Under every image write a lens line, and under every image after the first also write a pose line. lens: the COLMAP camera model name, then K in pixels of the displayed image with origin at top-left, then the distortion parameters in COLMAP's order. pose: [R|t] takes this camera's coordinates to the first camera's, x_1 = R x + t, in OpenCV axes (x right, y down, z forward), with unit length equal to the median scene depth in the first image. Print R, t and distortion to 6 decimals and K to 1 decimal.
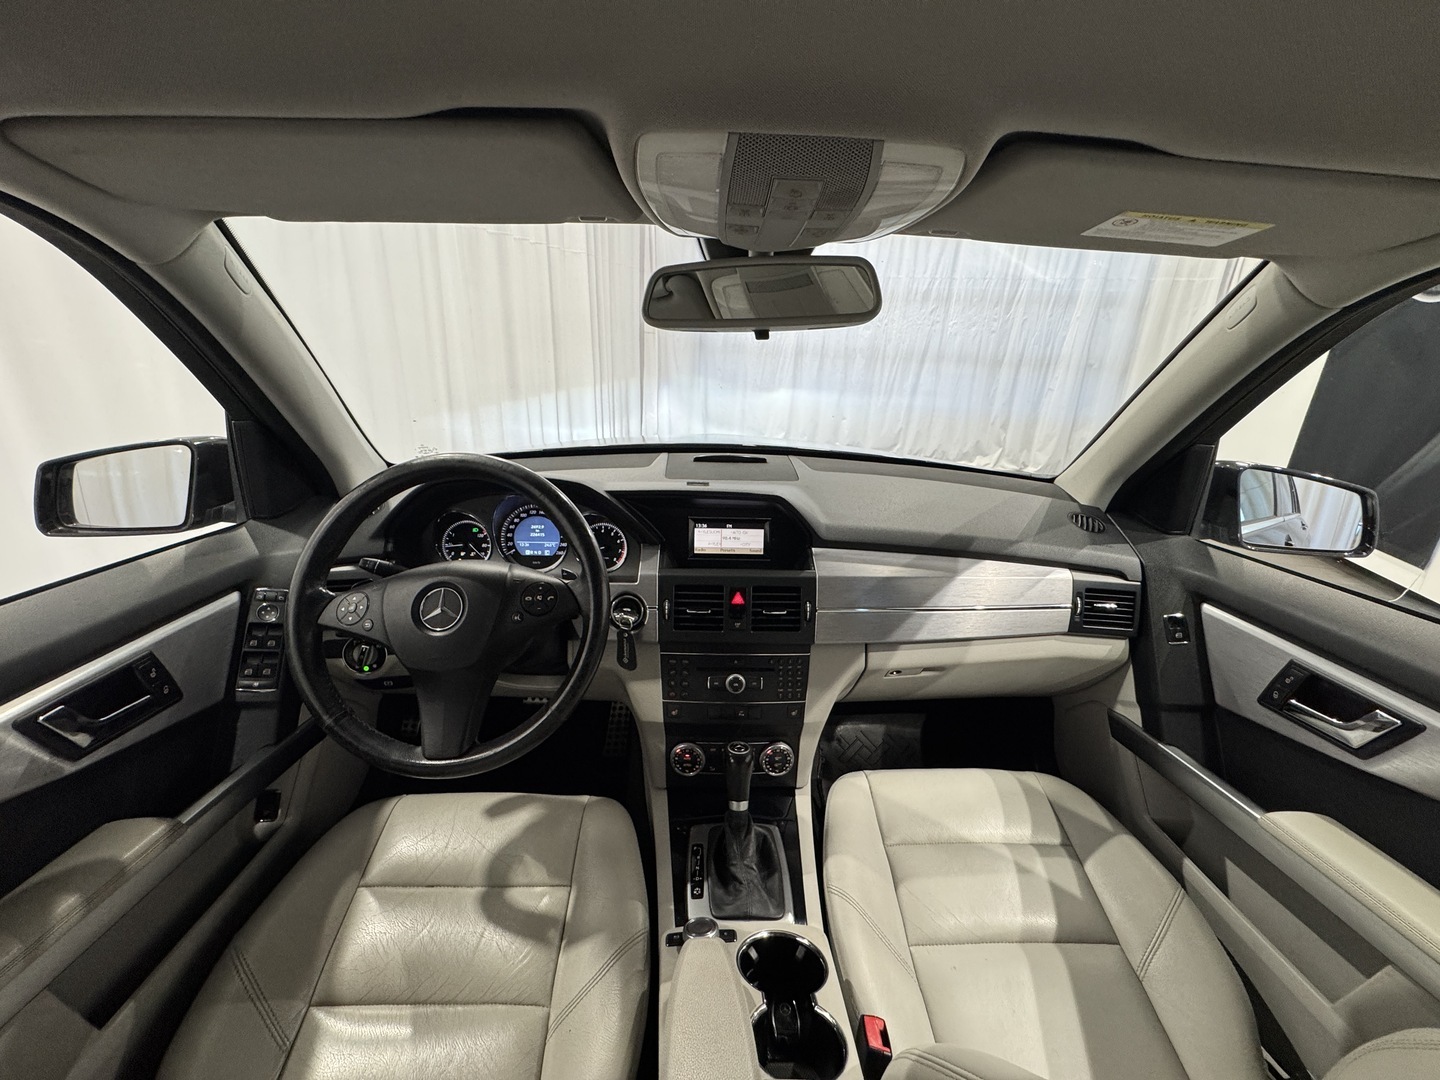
lens RADIAL K [[566.4, 0, 717.8], [0, 566.4, 544.4], [0, 0, 1]] dist [-0.001367, -0.000071]
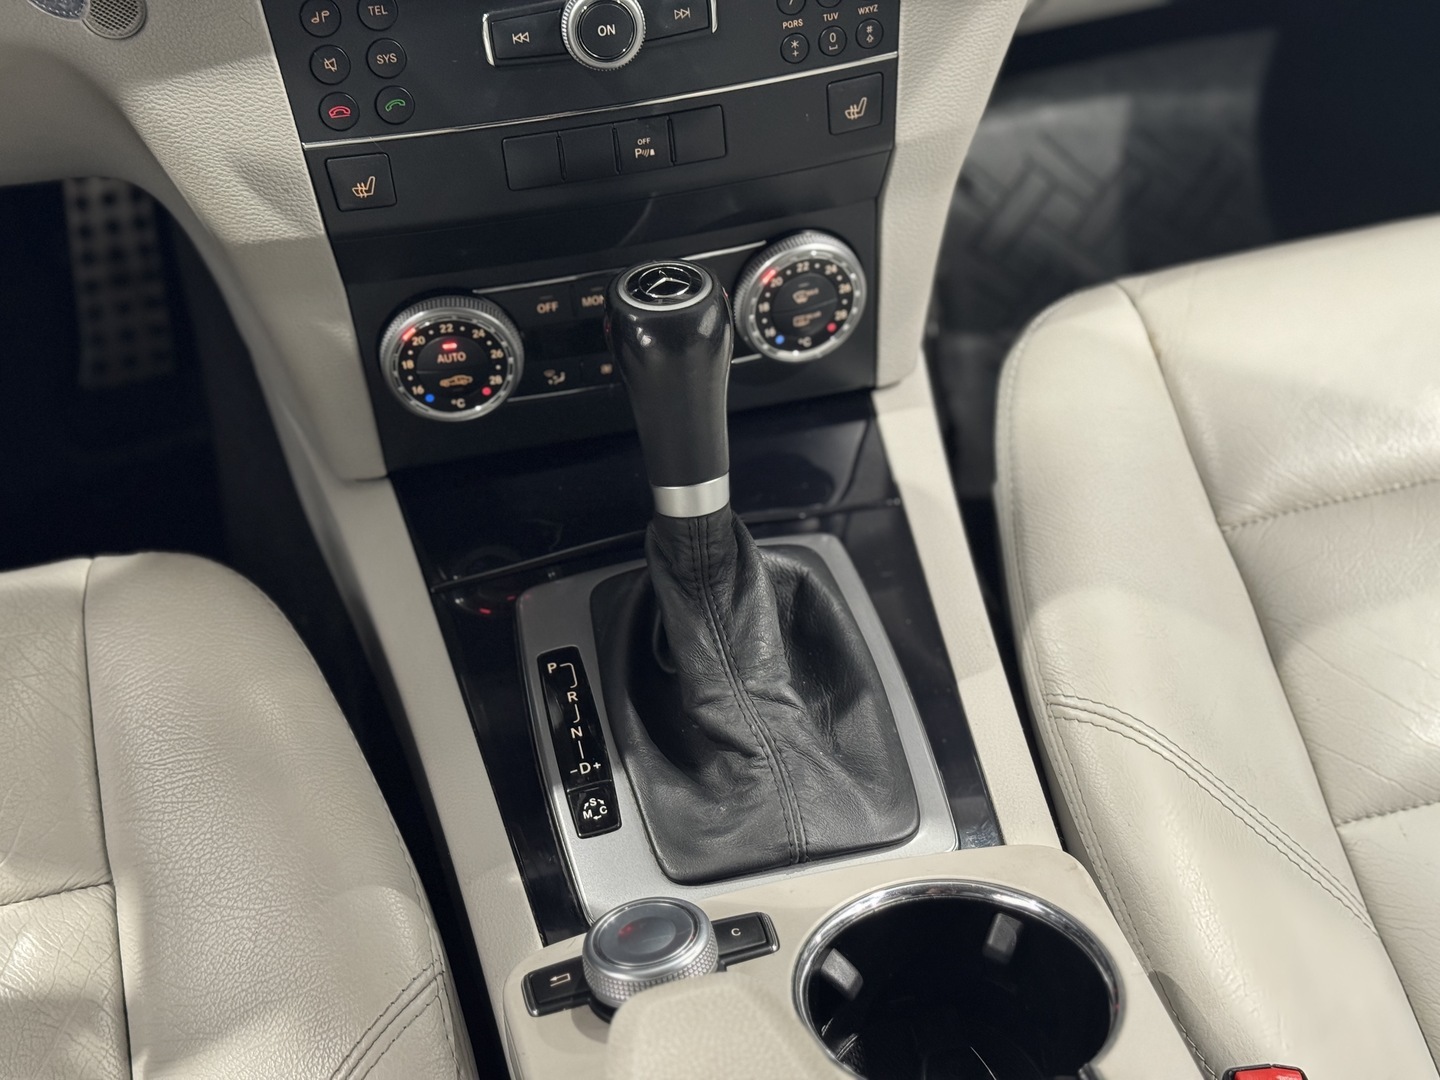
lens RADIAL K [[2002.6, 0, 713.7], [0, 2002.6, 543.2], [0, 0, 1]] dist [0.131177, -0.020049]
pose [[0.978441, -0.180609, 0.100165, -0.045016], [0.111849, 0.871121, 0.478161, 0.040192], [-0.173616, -0.456649, 0.872542, 0.174930]]
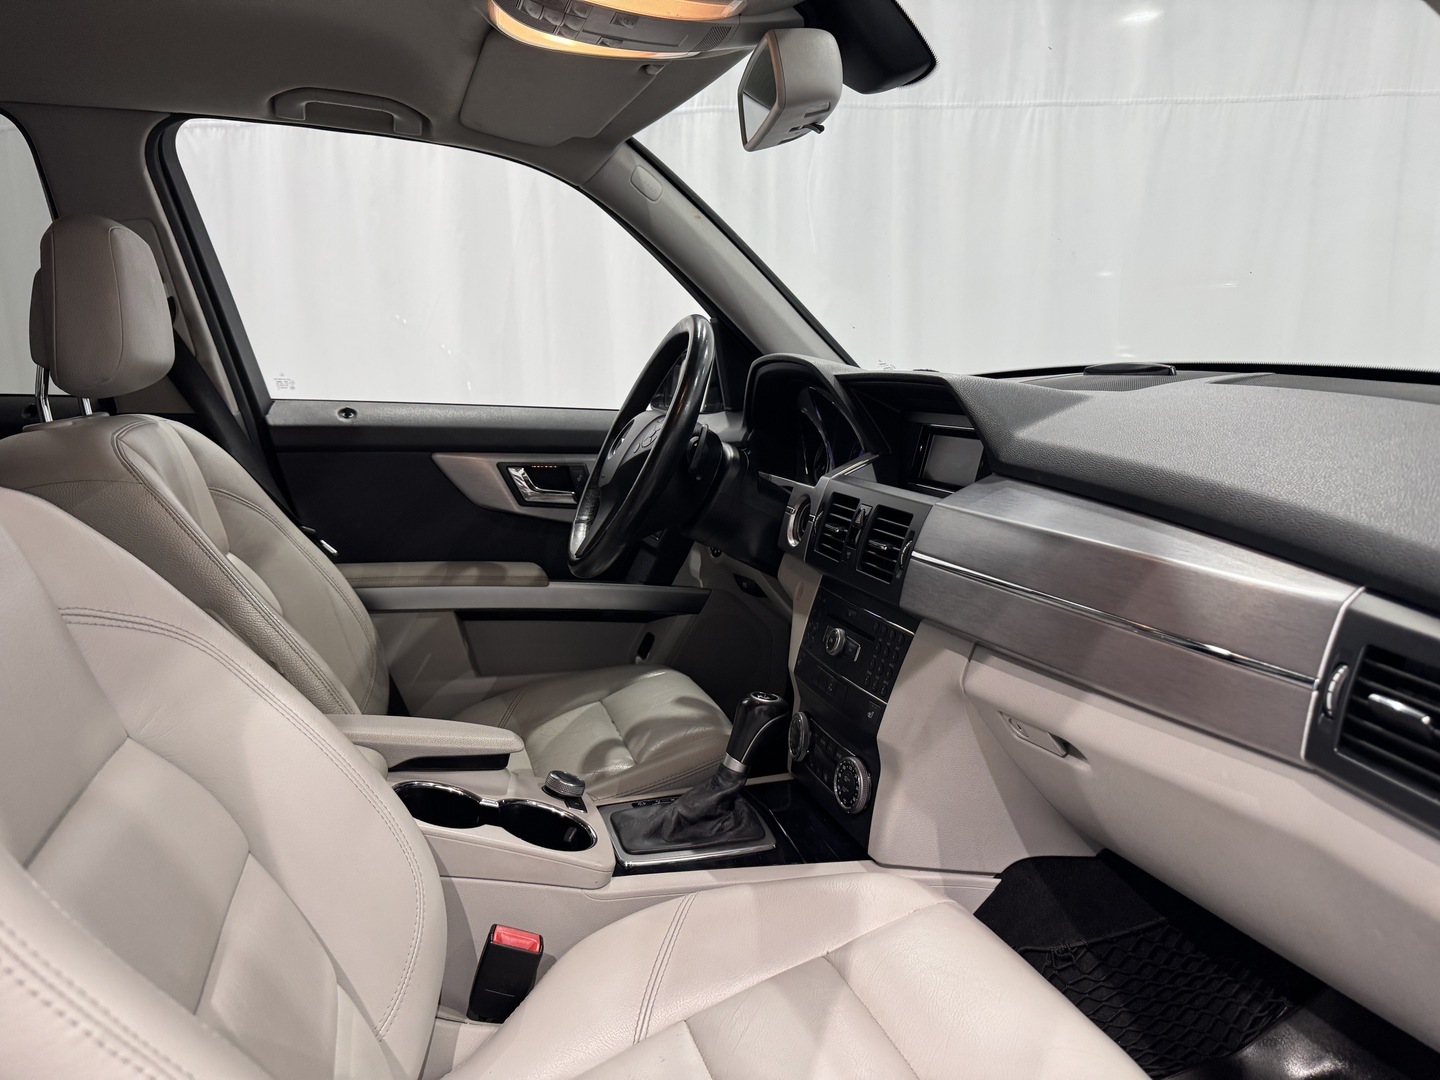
lens RADIAL K [[1013.3, 0, 722.4], [0, 1013.3, 546.2], [0, 0, 1]] dist [0.053806, -0.086464]
pose [[0.267351, 0.145803, -0.952505, 1.129124], [-0.287181, 0.955622, 0.065673, 0.092528], [0.919810, 0.255984, 0.297359, 0.460010]]
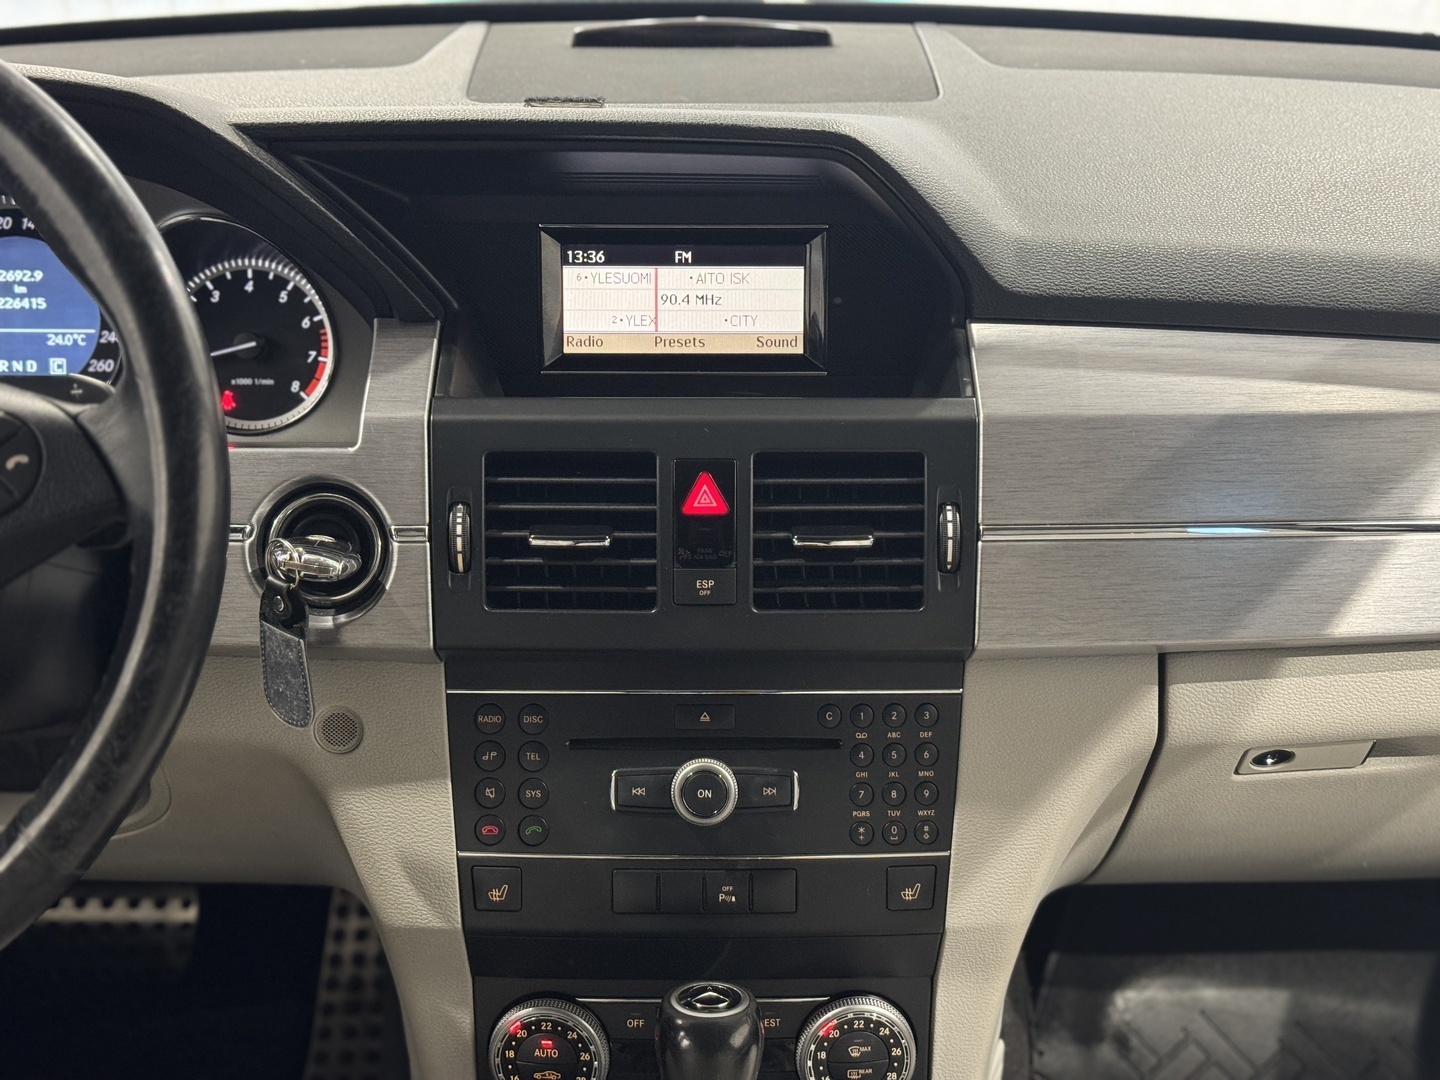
lens RADIAL K [[2002.6, 0, 713.7], [0, 2002.6, 543.2], [0, 0, 1]] dist [0.131177, -0.020049]
pose [[0.999330, -0.014763, -0.033480, 0.072377], [0.016290, 0.998817, 0.045816, 0.071023], [0.032764, -0.046331, 0.998389, -0.023528]]
